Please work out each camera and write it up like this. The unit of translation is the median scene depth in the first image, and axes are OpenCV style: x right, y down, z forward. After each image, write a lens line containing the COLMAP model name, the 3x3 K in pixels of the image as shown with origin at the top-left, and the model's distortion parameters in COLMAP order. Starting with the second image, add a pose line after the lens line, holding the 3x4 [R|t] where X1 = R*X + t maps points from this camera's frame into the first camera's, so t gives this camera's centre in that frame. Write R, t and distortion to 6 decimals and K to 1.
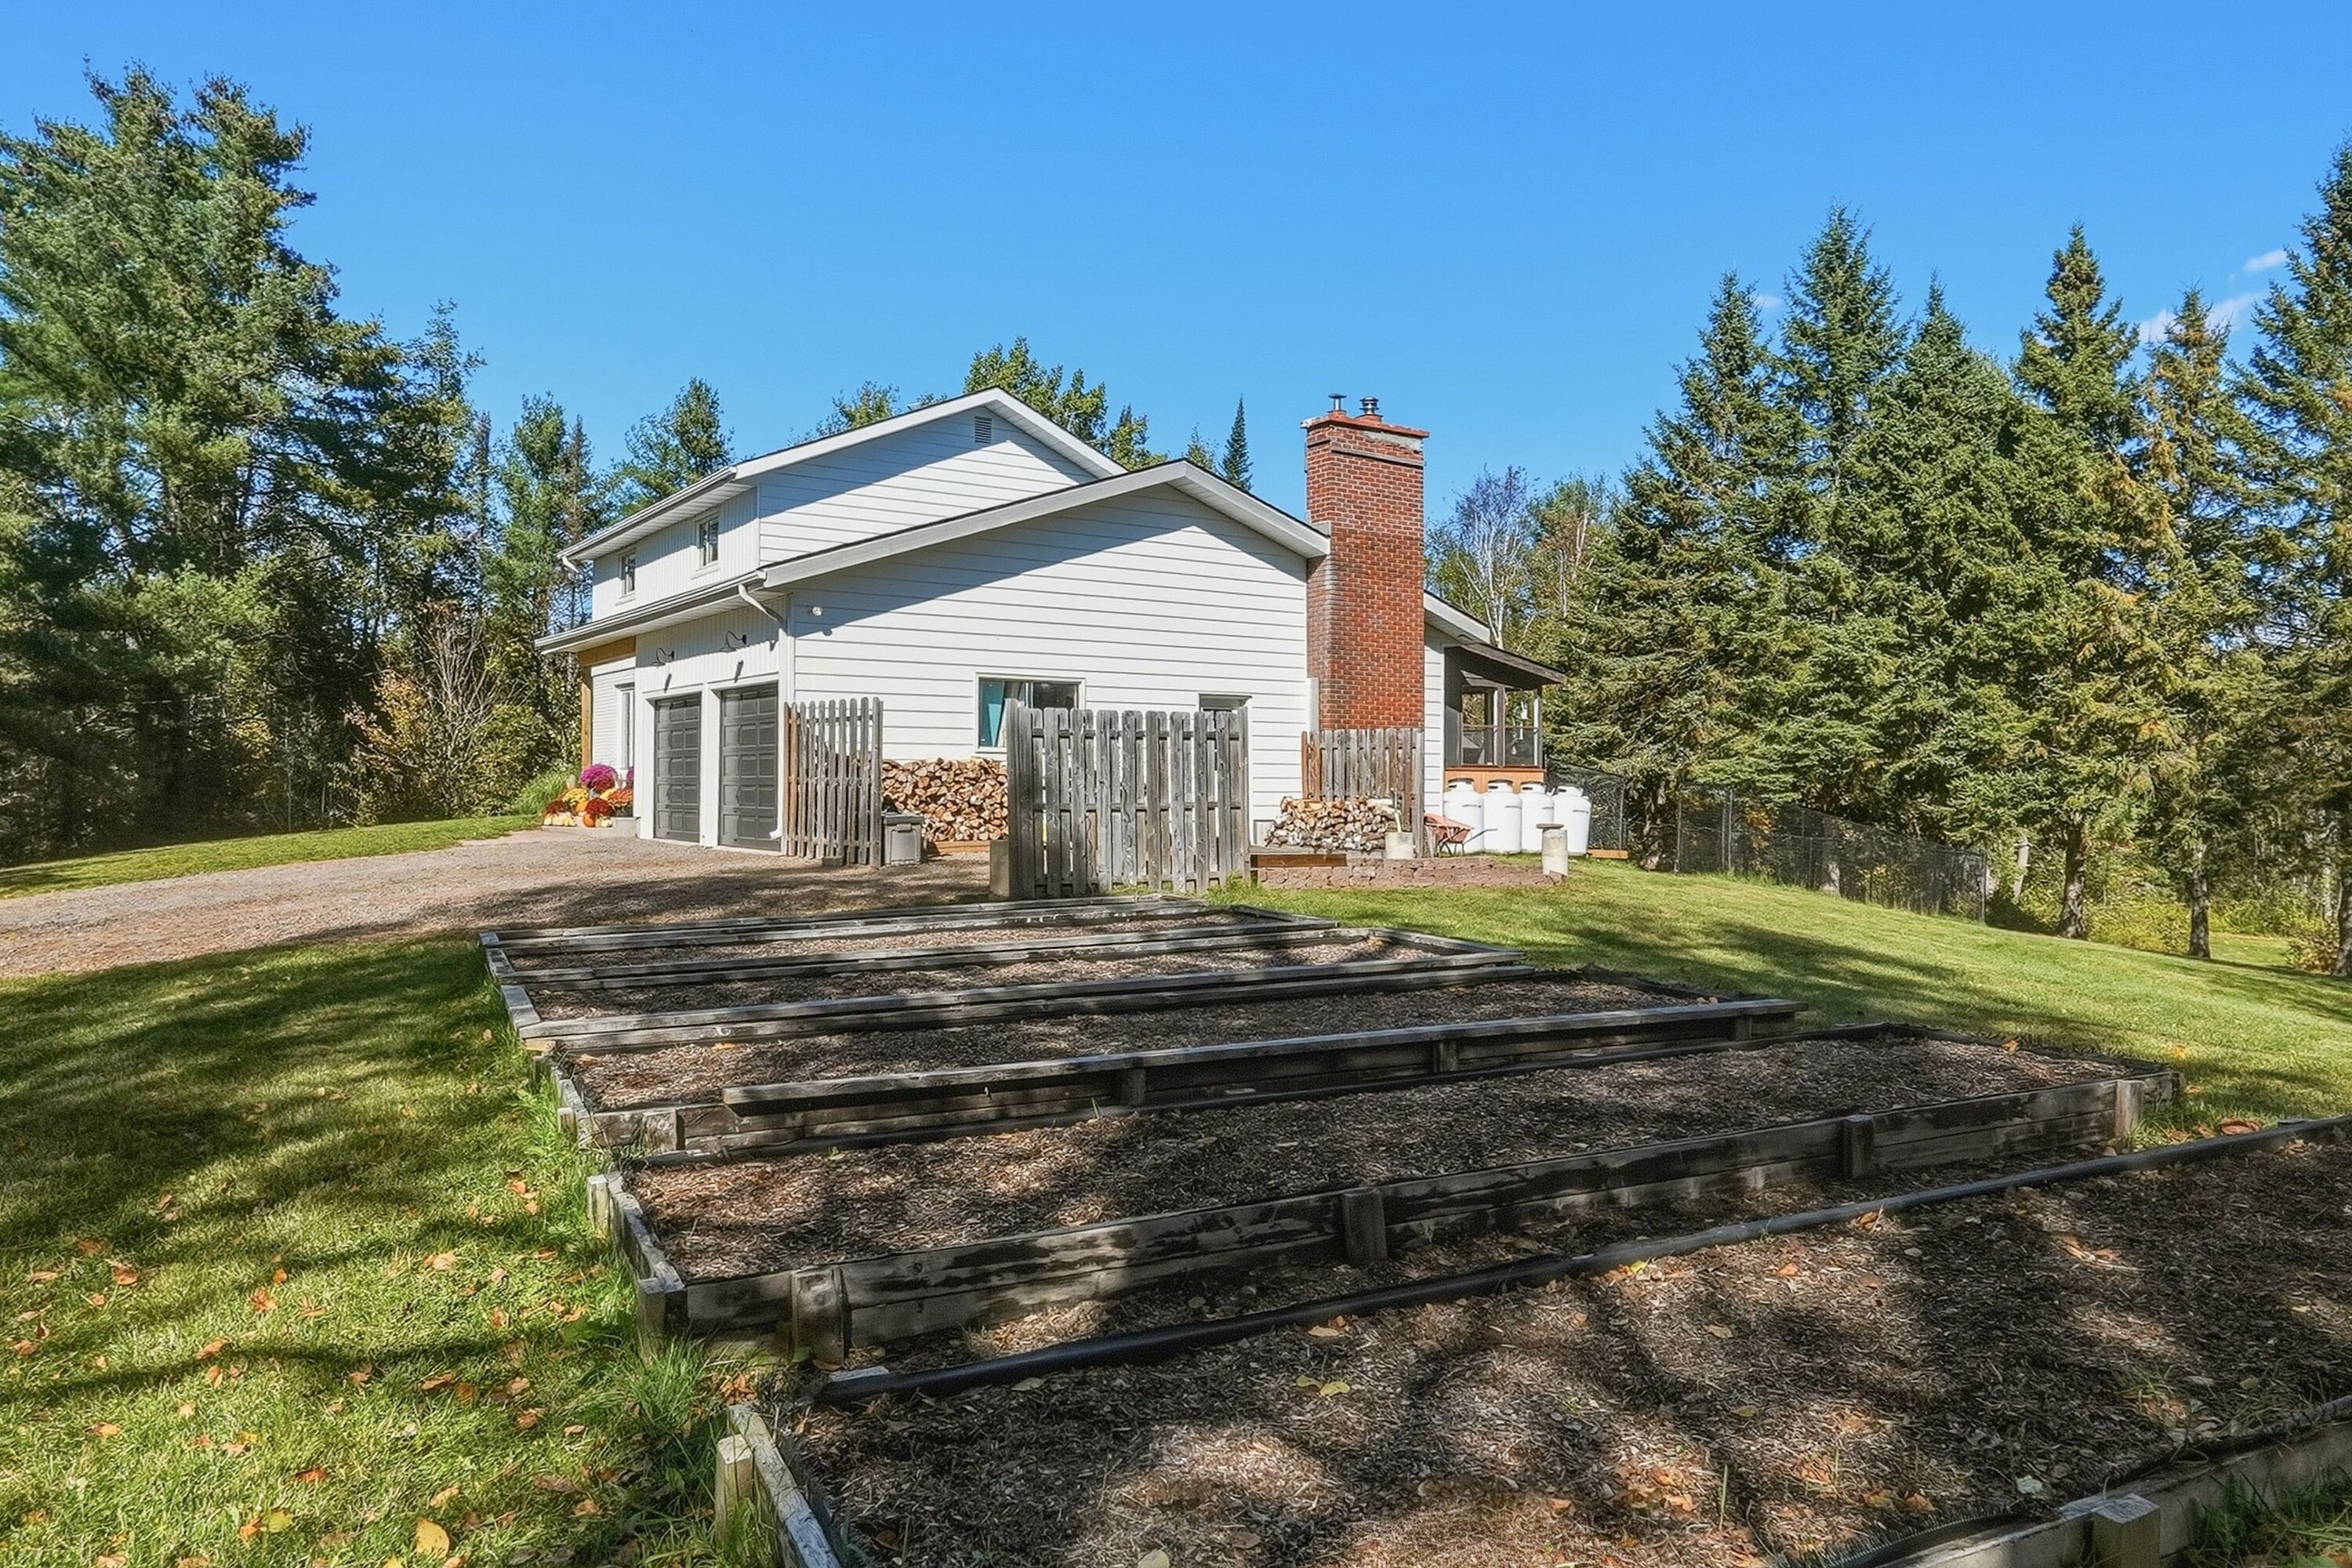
lens RADIAL K [[1475.9, 0, 1176.0], [0, 1475.9, 784.0], [0, 0, 1]] dist [0.000028, -0.000206]
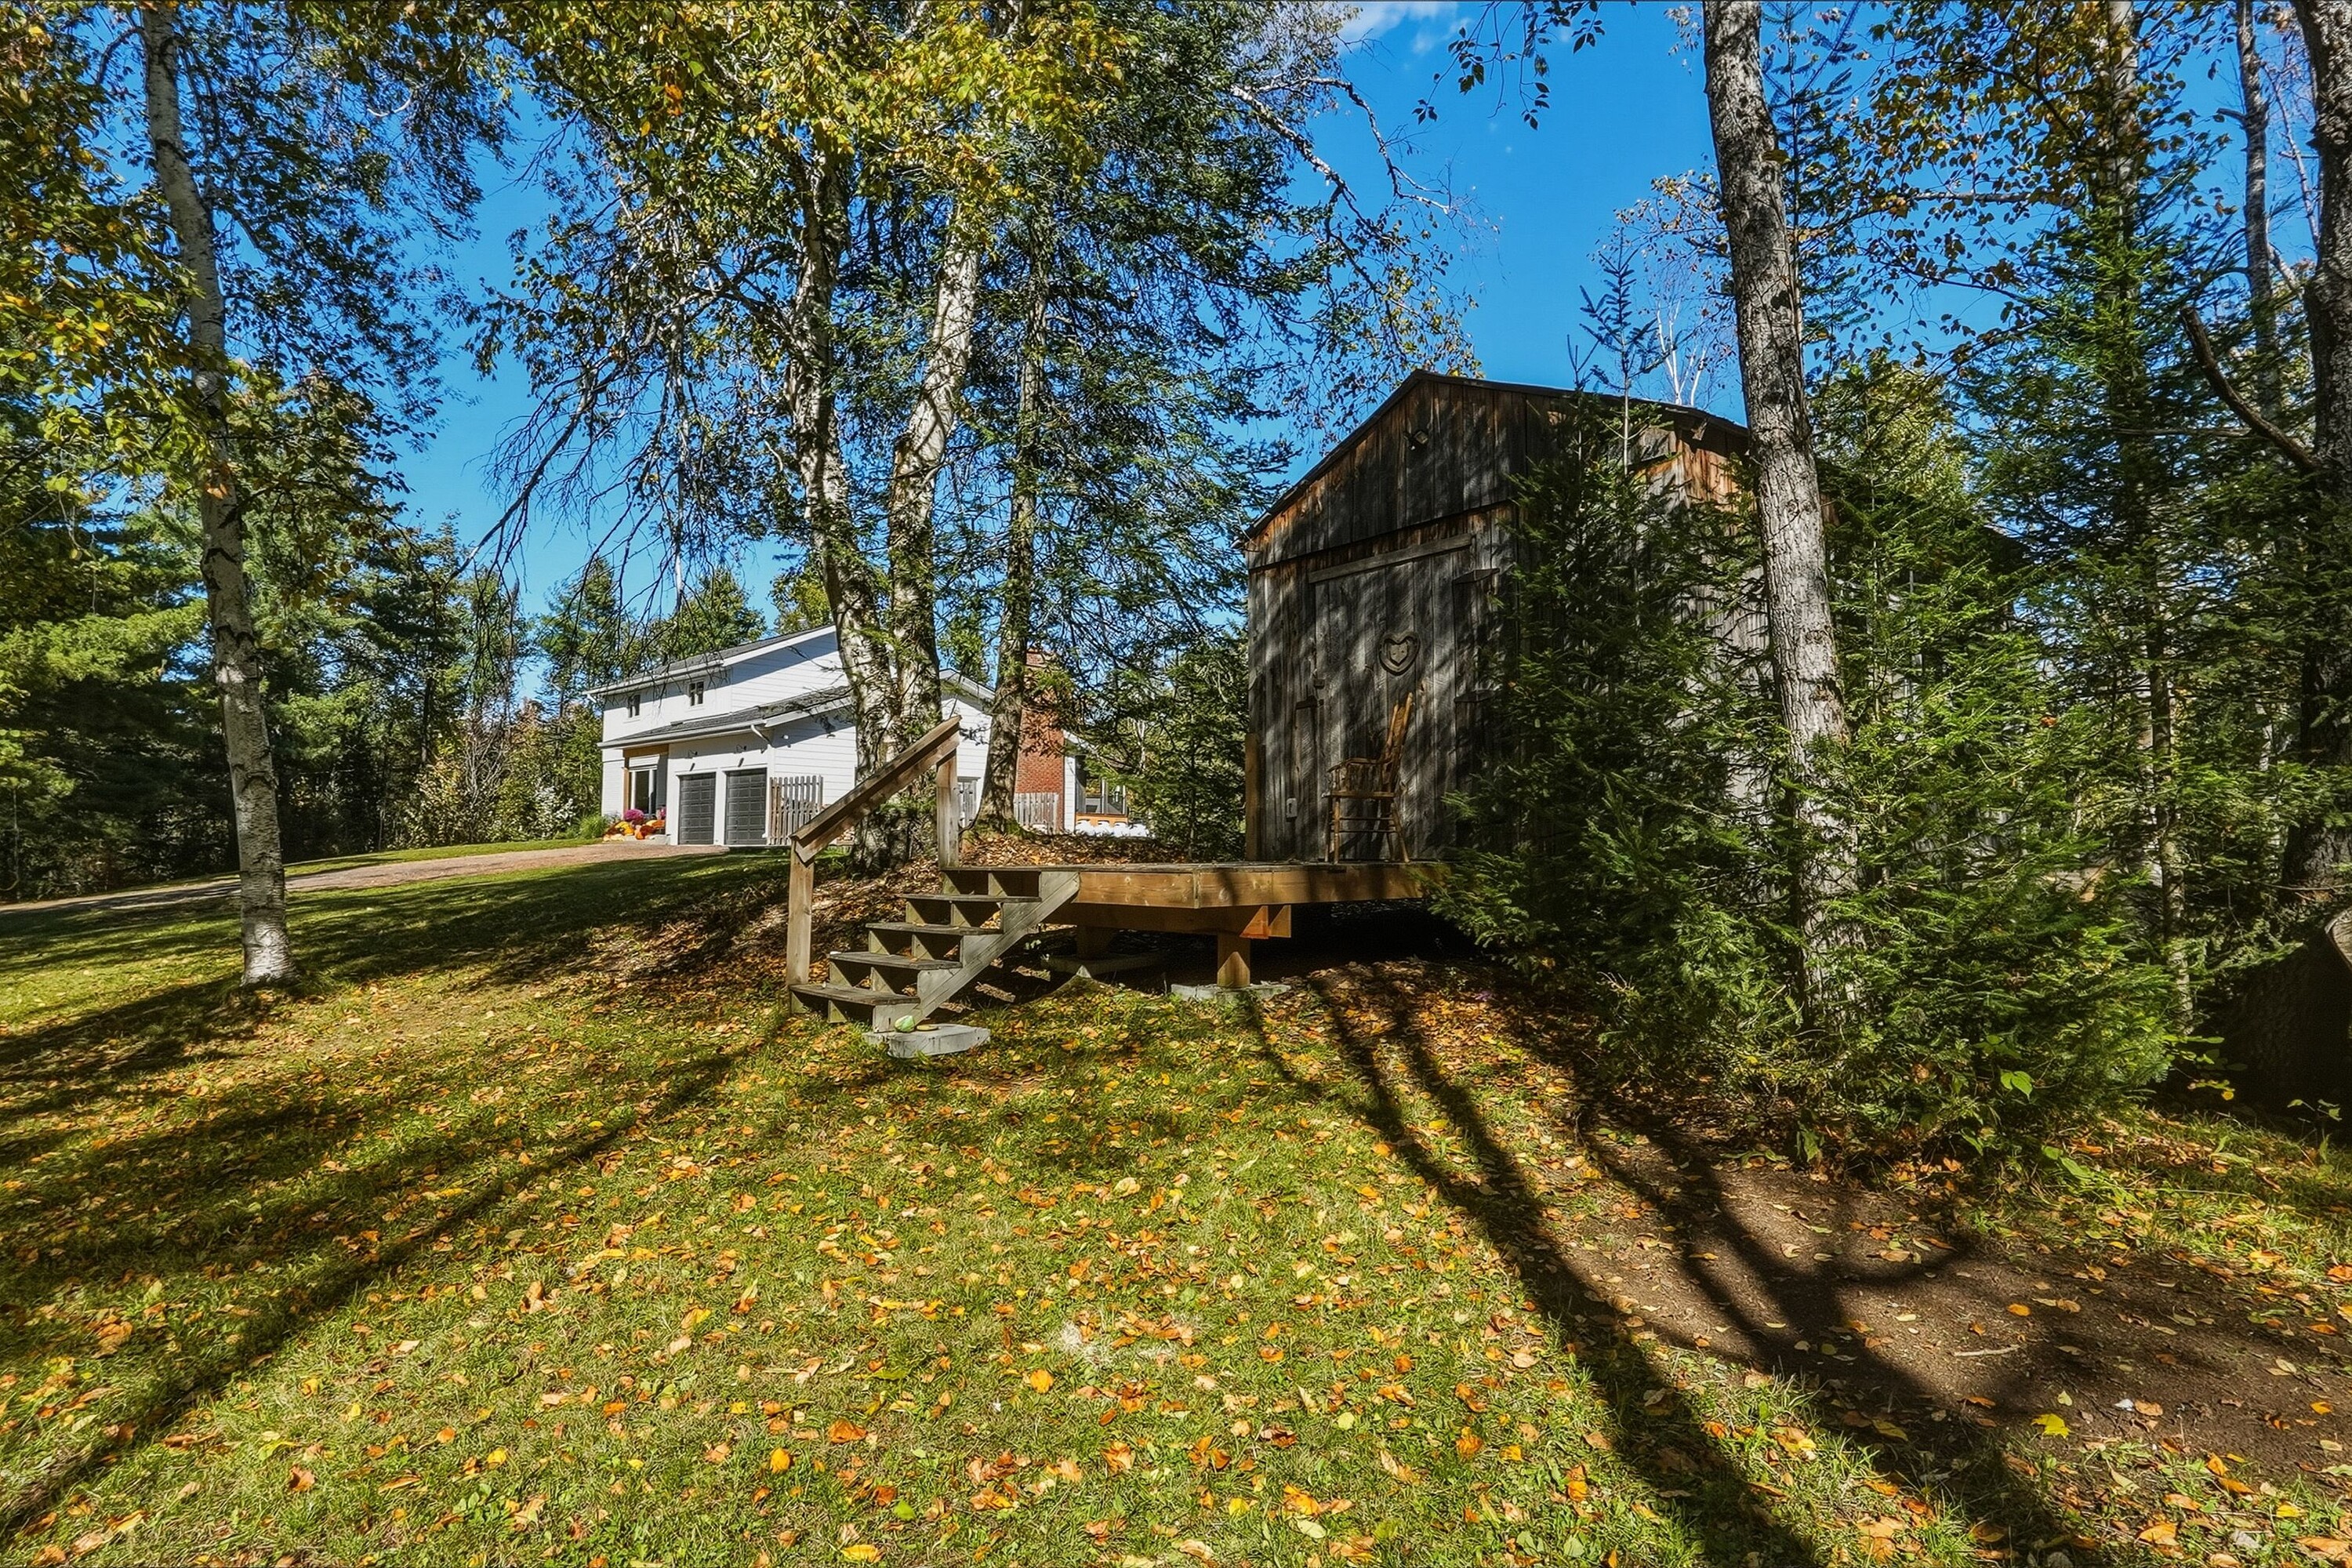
lens RADIAL K [[1475.9, 0, 1176.0], [0, 1475.9, 784.0], [0, 0, 1]] dist [0.000028, -0.000206]
pose [[0.984115, 0.013906, 0.176986, -0.045678], [-0.003222, 0.998162, -0.060511, 0.072102], [-0.177502, 0.058979, 0.982352, -1.064238]]
